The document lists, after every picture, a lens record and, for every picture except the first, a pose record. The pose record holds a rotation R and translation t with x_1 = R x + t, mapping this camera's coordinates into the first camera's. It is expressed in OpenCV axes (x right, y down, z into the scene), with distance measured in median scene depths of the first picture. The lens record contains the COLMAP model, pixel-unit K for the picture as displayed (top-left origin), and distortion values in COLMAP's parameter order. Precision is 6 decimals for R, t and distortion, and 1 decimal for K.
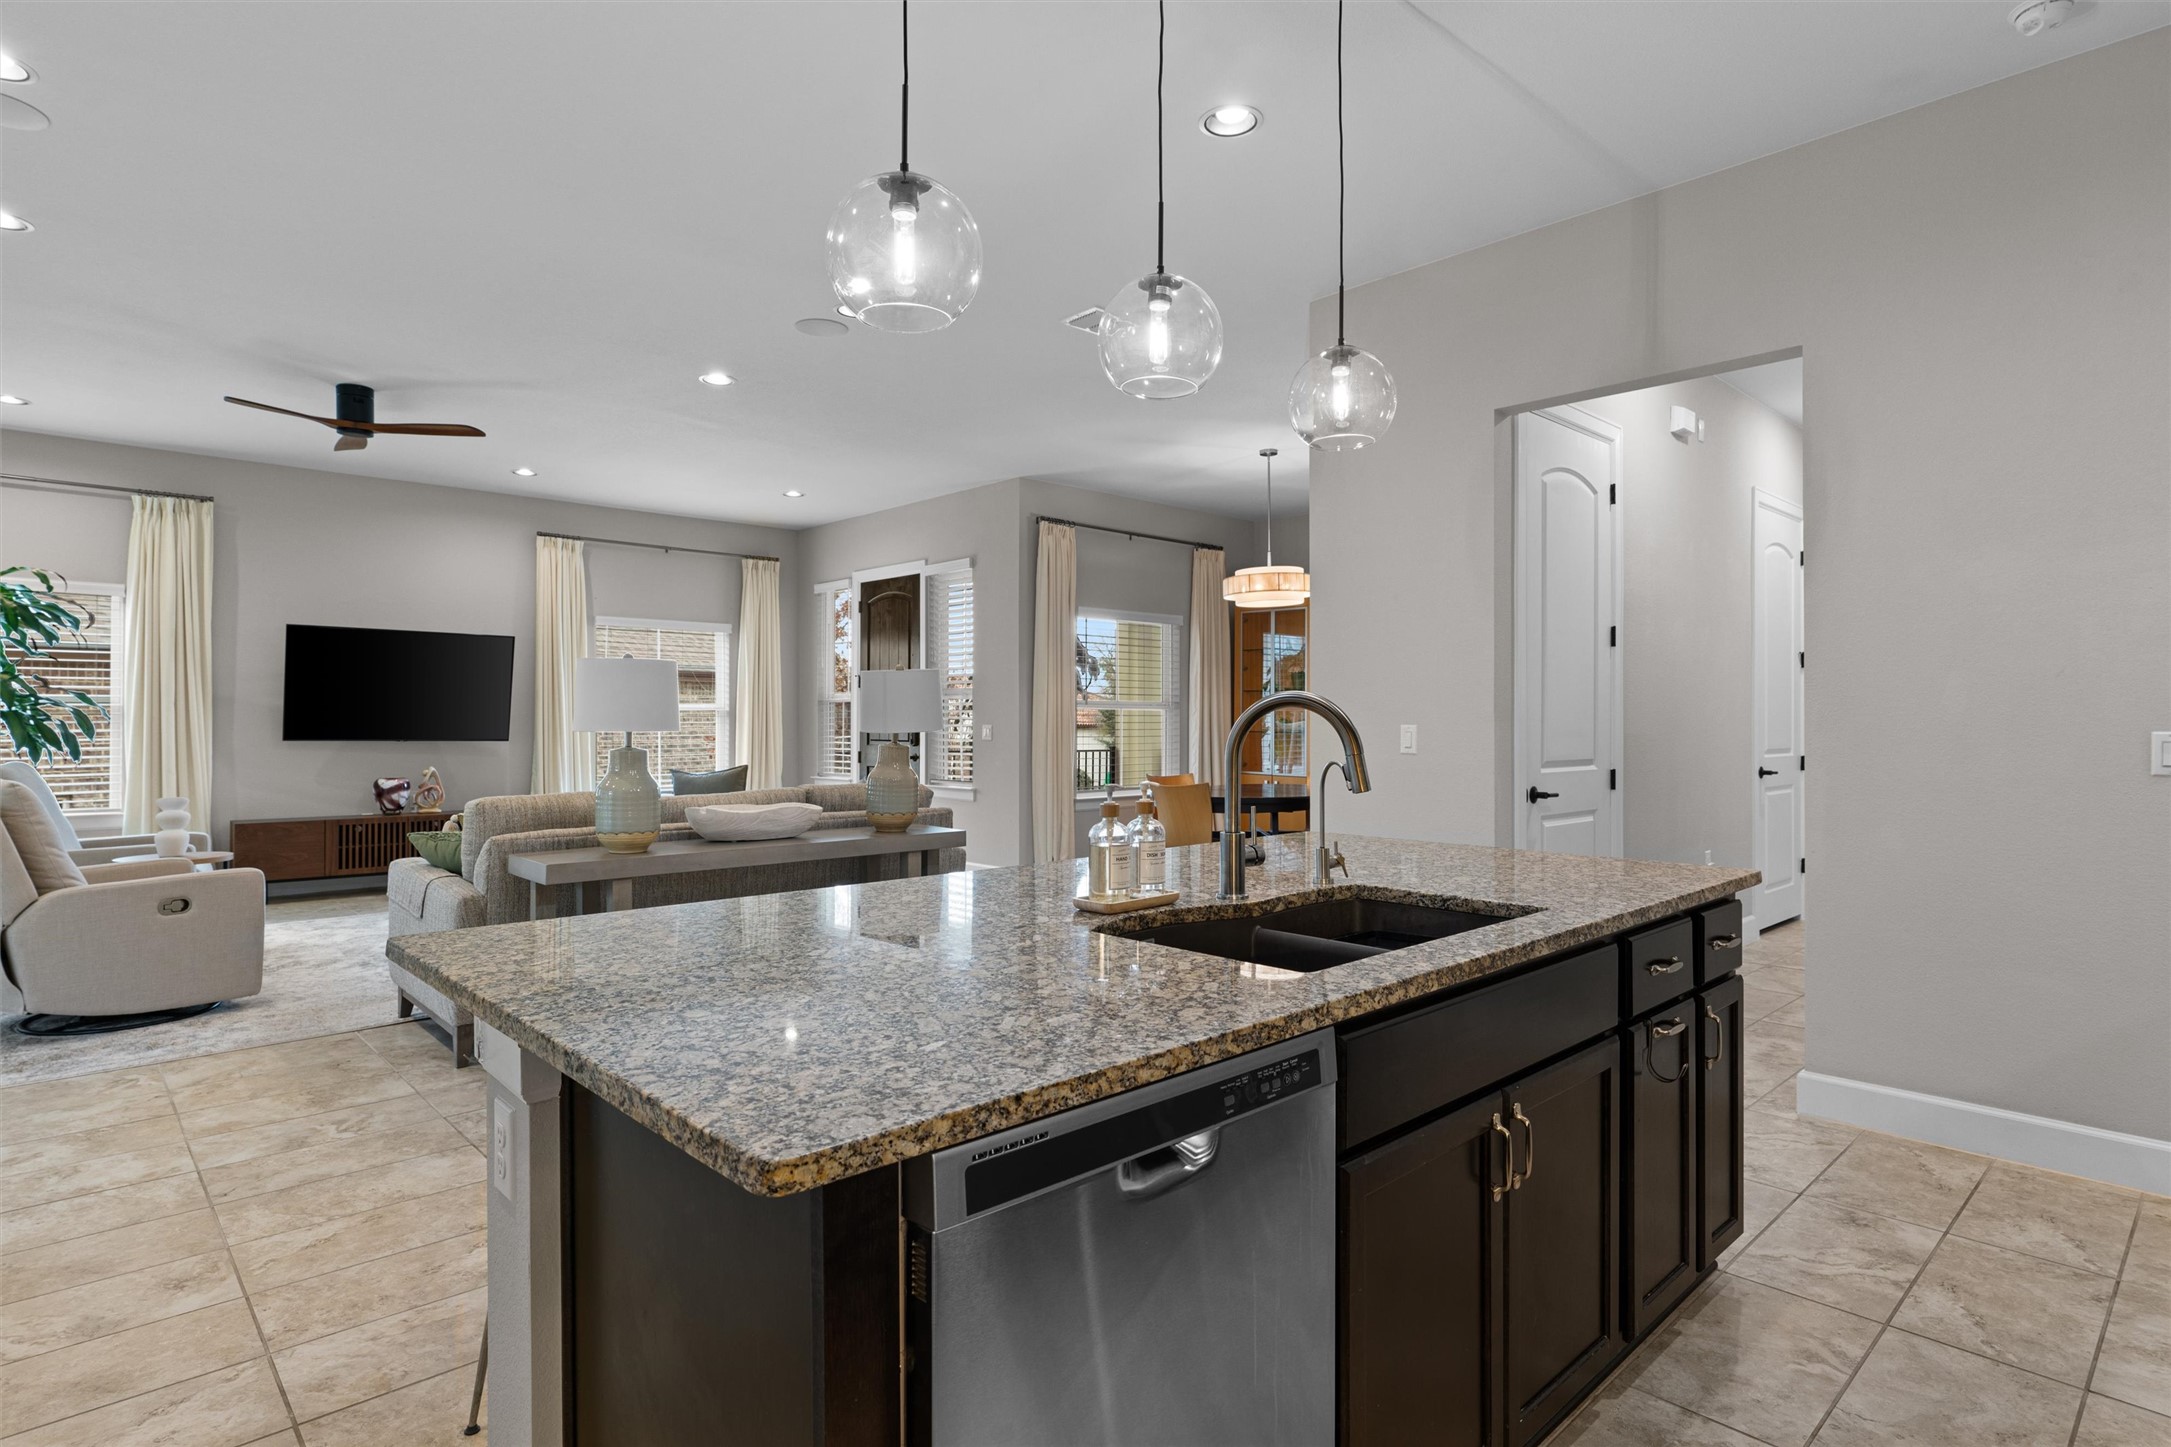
lens RADIAL K [[1131.2, 0, 1089.7], [0, 1131.2, 726.1], [0, 0, 1]] dist [-0.009950, 0.003663]
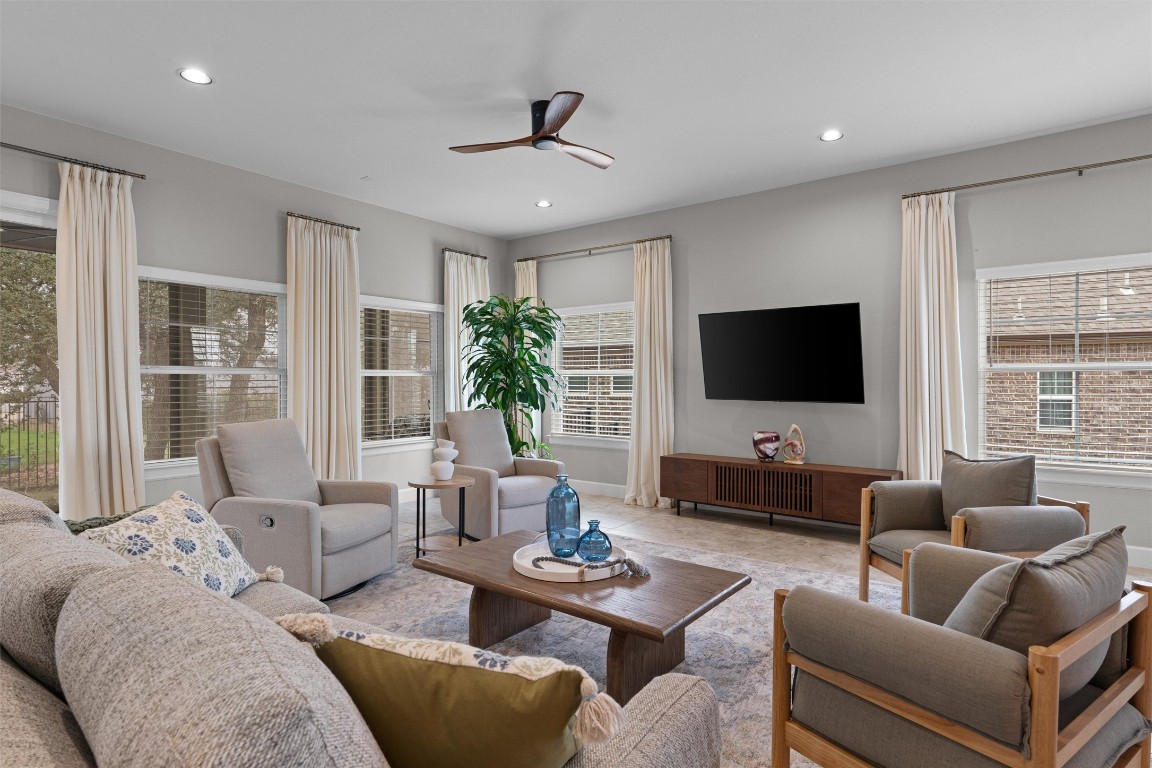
lens RADIAL K [[600.3, 0, 578.7], [0, 600.3, 388.0], [0, 0, 1]] dist [-0.009950, 0.003663]
pose [[0.183061, 0.006178, -0.983082, -0.019479], [-0.003479, 0.999978, 0.005637, -0.004023], [0.983095, 0.002388, 0.183078, 0.688471]]
